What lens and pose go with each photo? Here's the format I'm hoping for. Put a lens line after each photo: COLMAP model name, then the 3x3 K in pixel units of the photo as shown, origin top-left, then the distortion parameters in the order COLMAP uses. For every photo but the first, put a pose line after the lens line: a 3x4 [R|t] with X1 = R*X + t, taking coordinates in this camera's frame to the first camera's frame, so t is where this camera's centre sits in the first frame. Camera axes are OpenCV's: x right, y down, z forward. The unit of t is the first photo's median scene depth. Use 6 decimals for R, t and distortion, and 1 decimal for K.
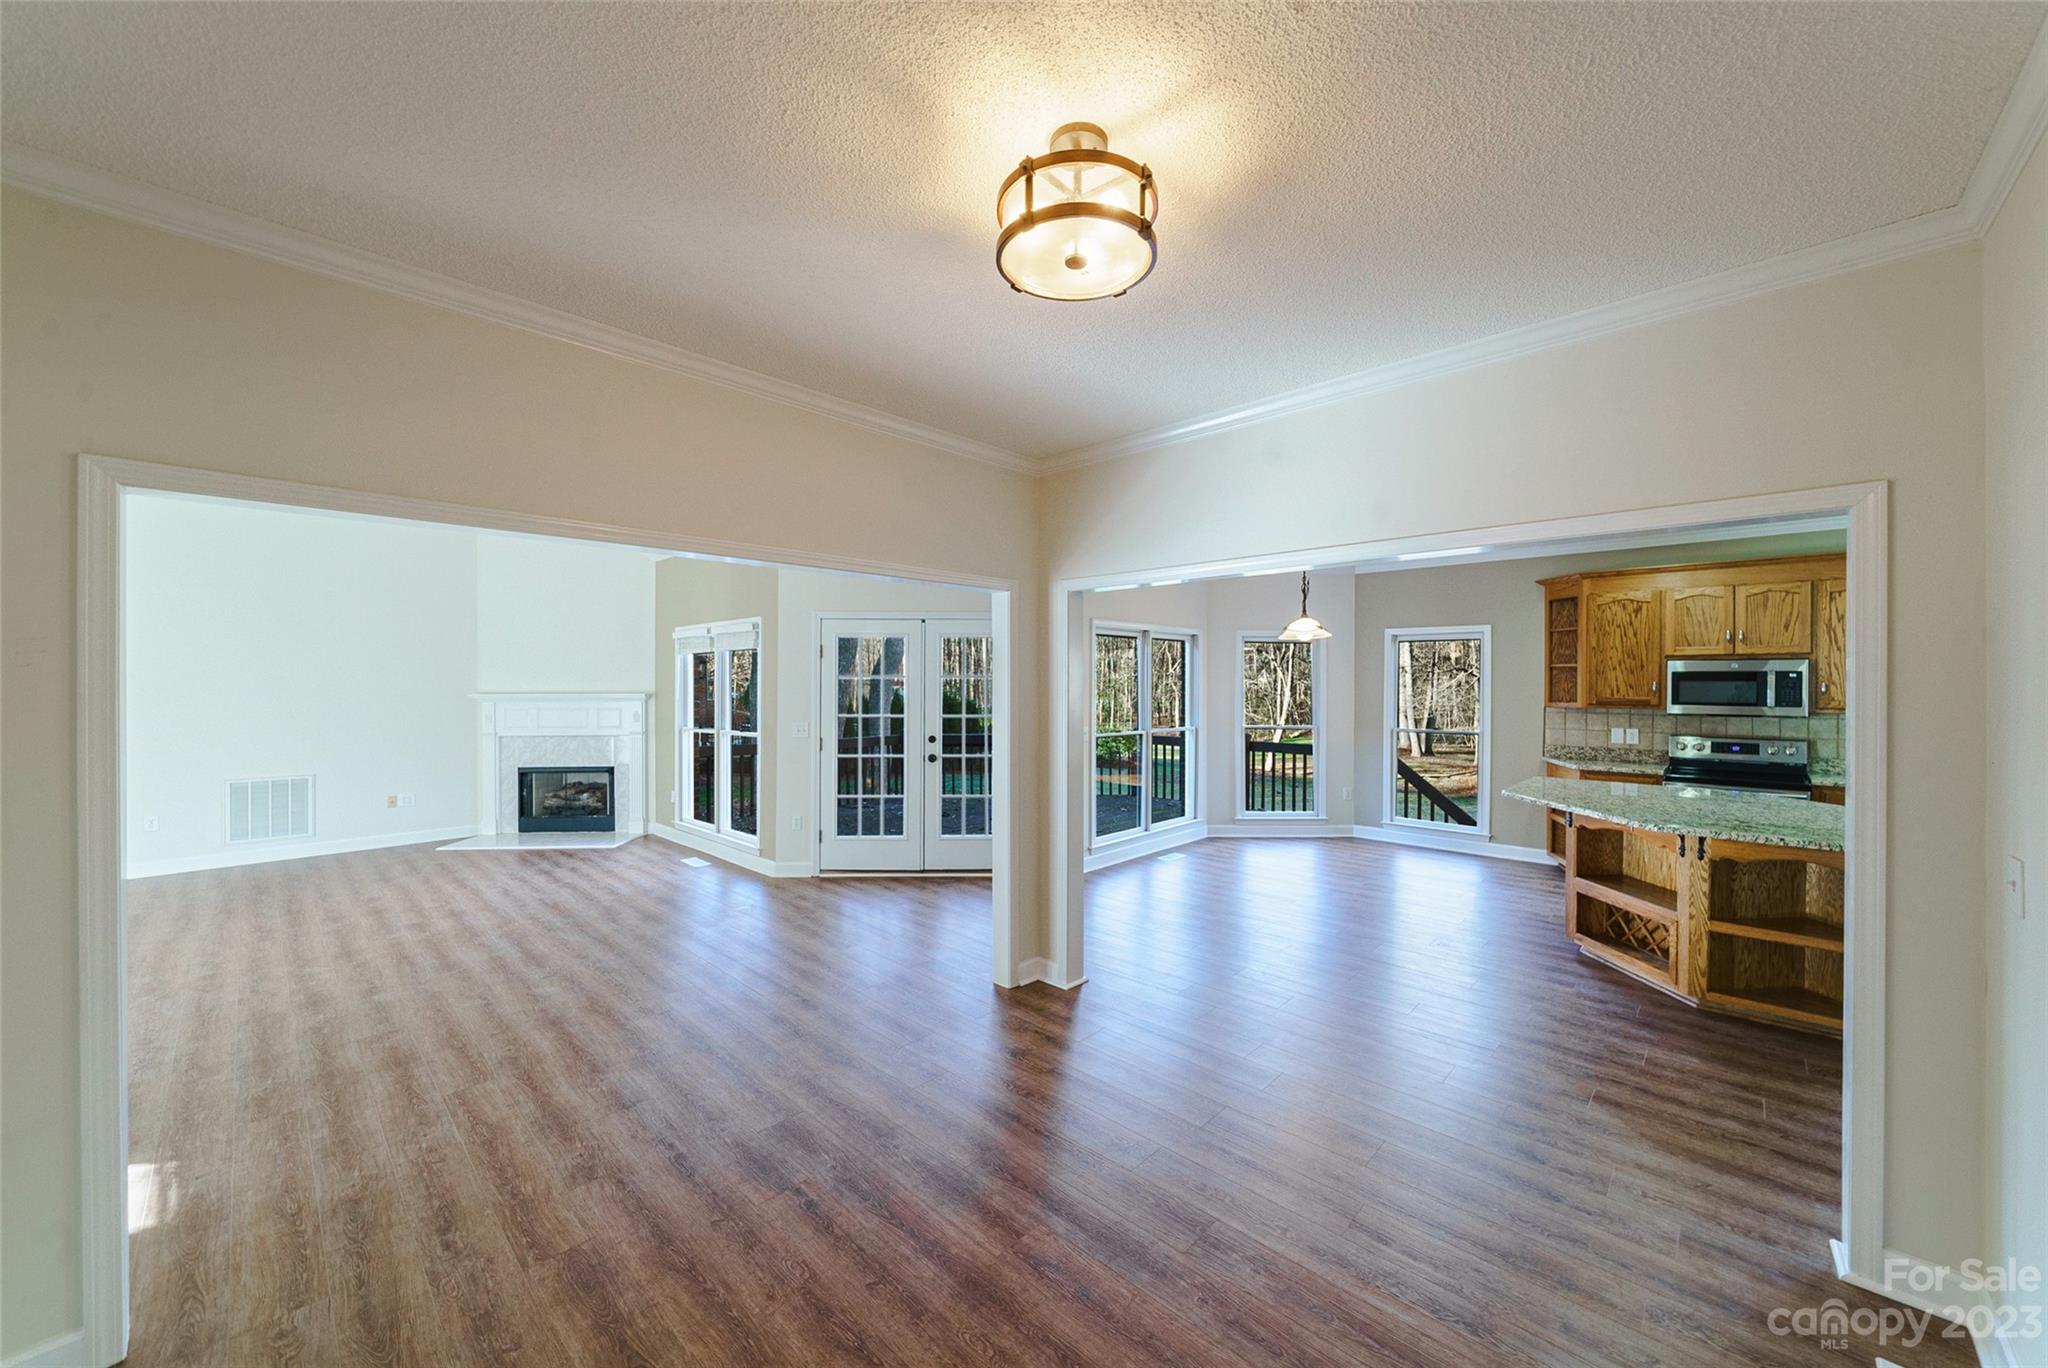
lens RADIAL K [[749.3, 0, 1028.1], [0, 749.3, 685.0], [0, 0, 1]] dist [-0.006217, -0.000098]
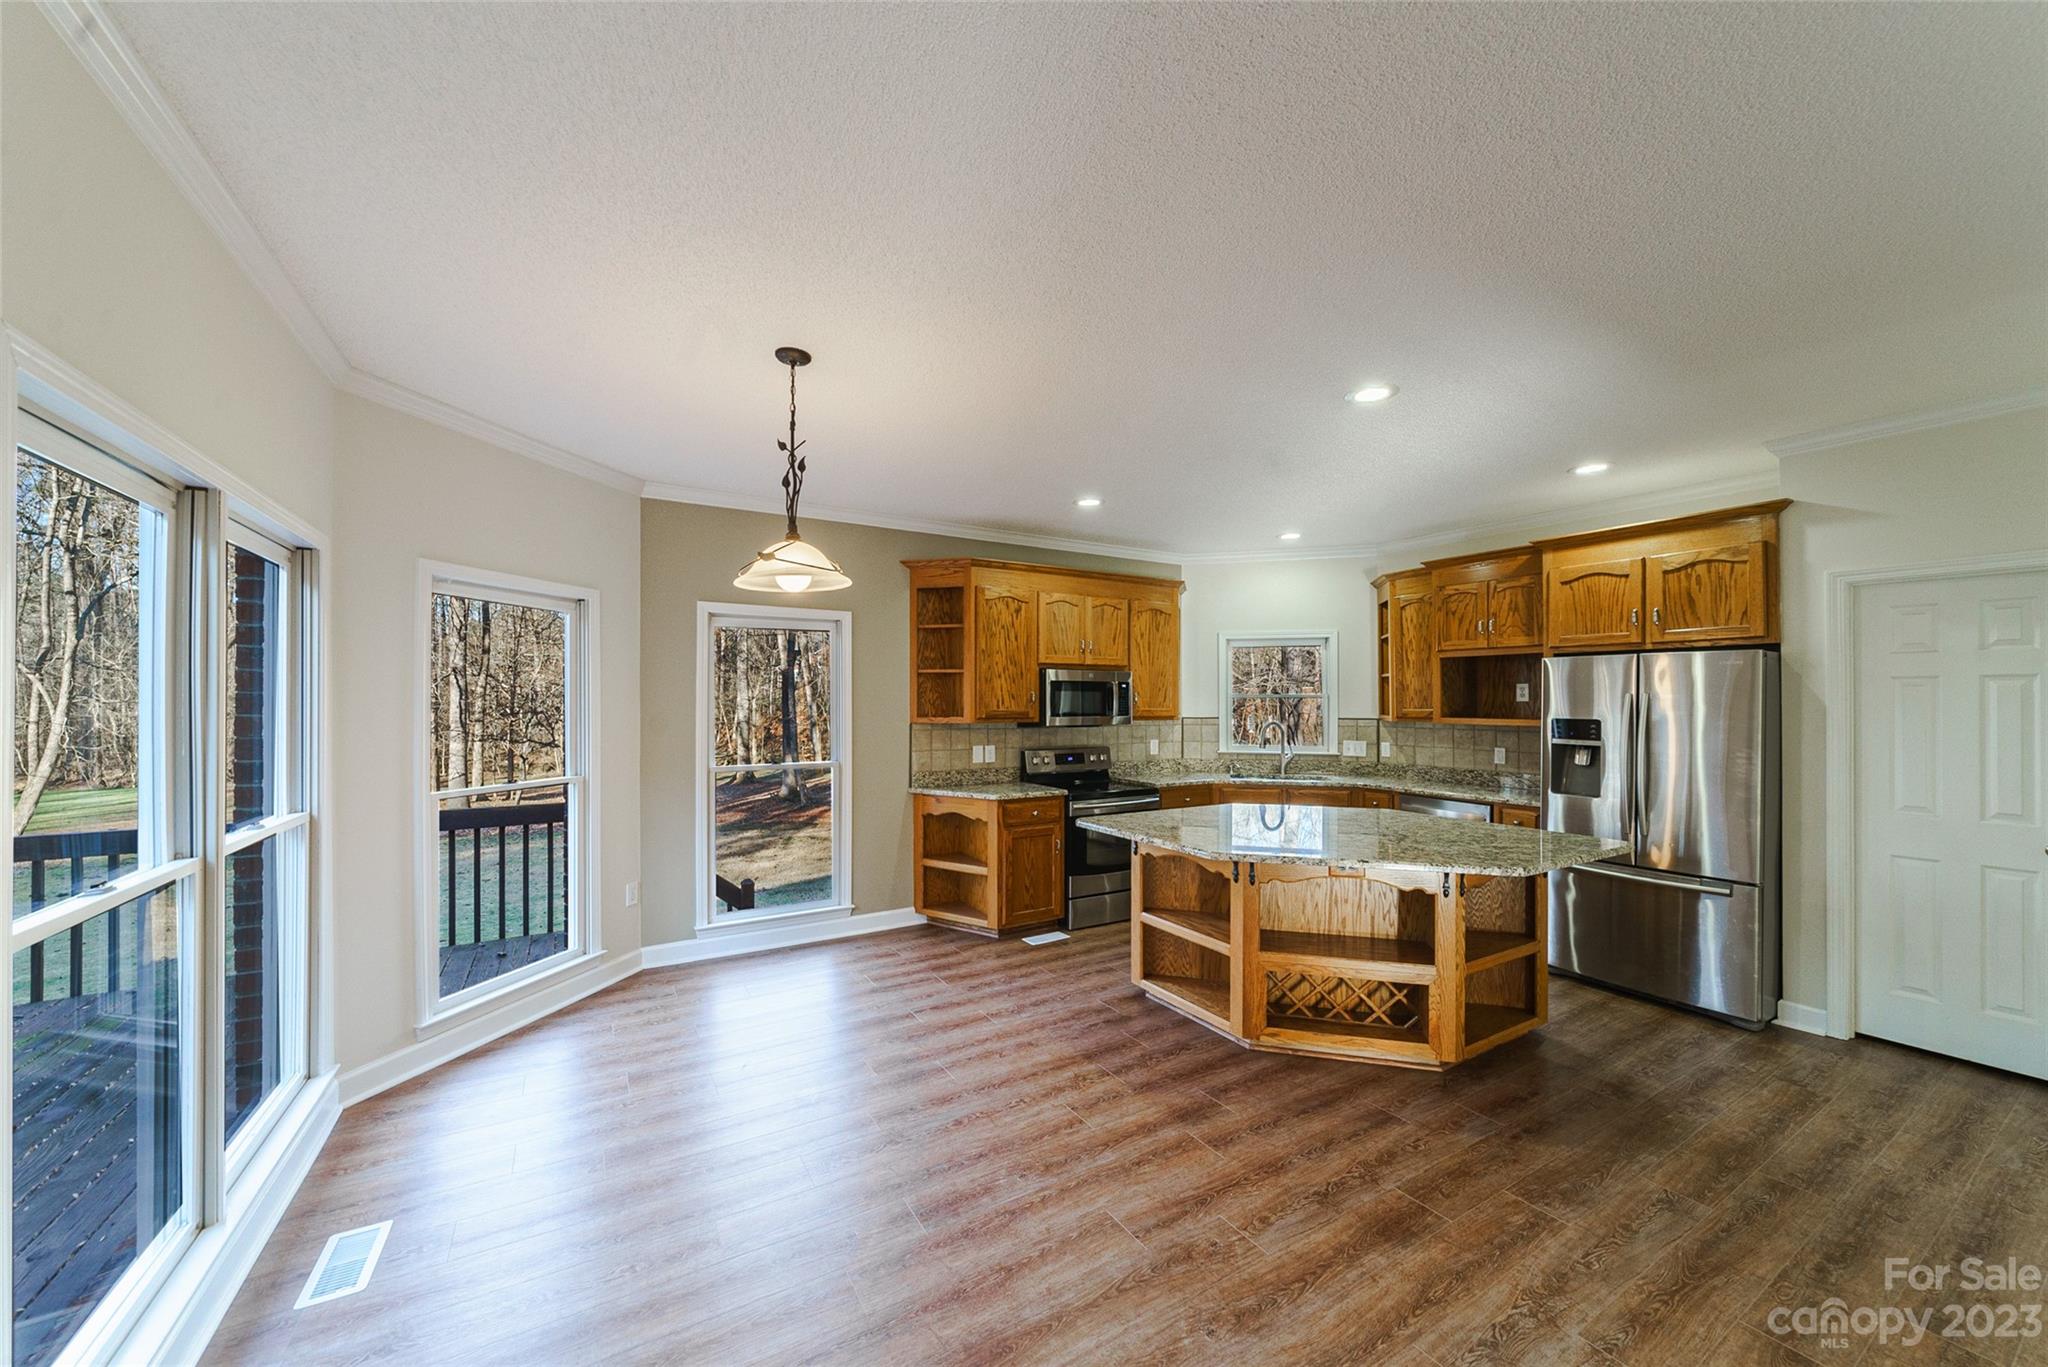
lens RADIAL K [[737.6, 0, 1021.8], [0, 737.6, 701.9], [0, 0, 1]] dist [-0.001287, -0.000046]
pose [[0.265436, -0.002478, 0.964125, -0.023398], [0.004480, 0.999989, 0.001337, 0.006856], [-0.964118, 0.003964, 0.265445, 0.792498]]
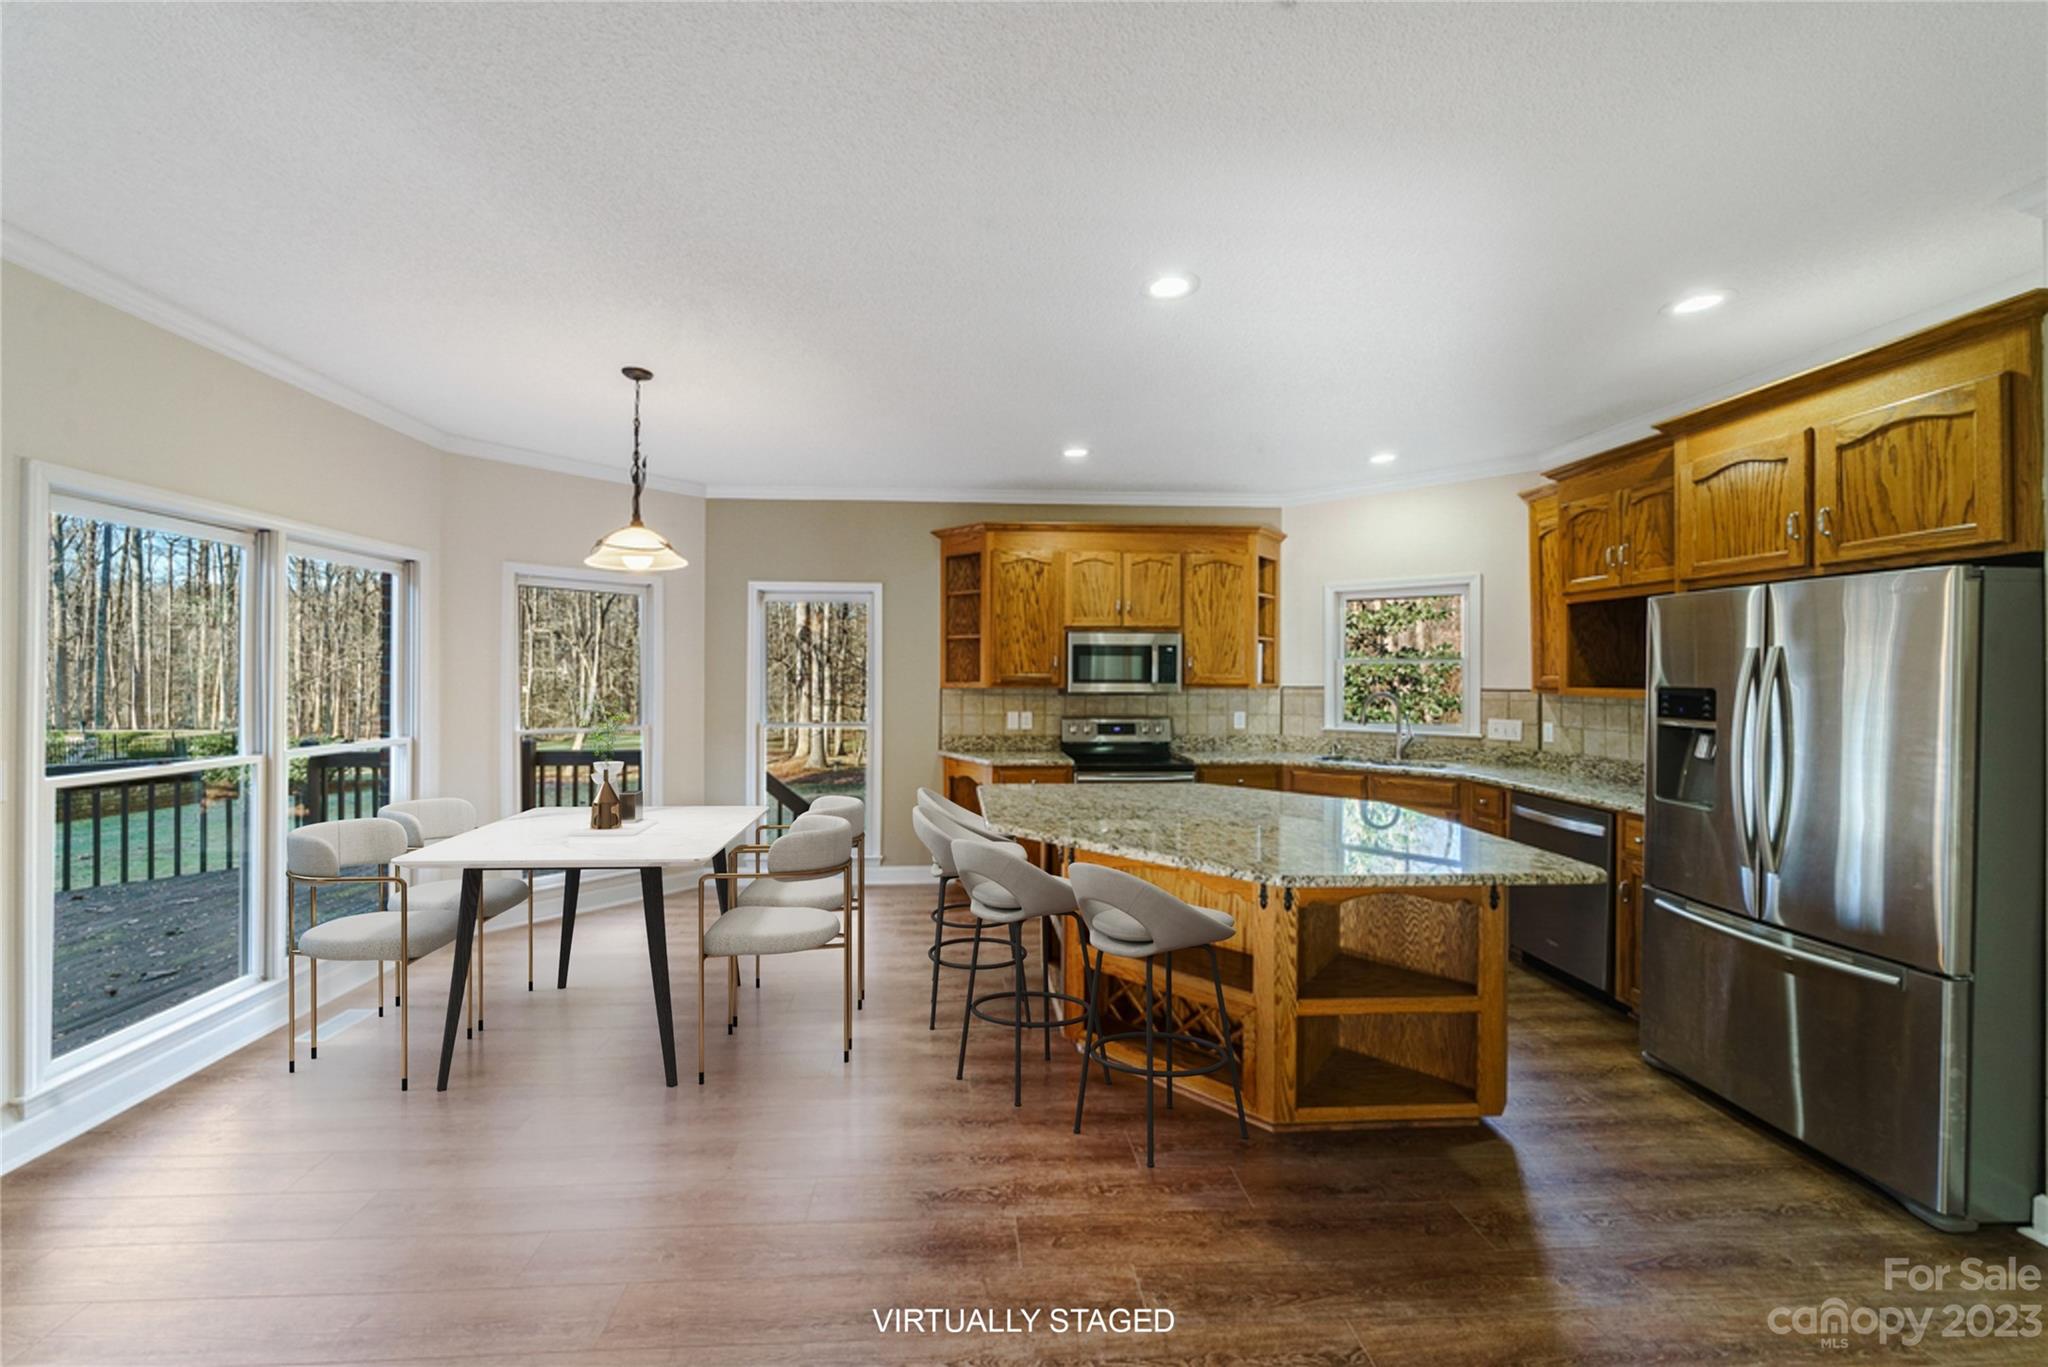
lens RADIAL K [[758.8, 0, 997.1], [0, 758.8, 676.2], [0, 0, 1]] dist [-0.002333, -0.000074]
pose [[0.679421, -0.001592, 0.733747, 0.152499], [0.001661, 0.999998, 0.000631, 0.018164], [-0.733746, 0.000790, 0.679423, 0.462512]]
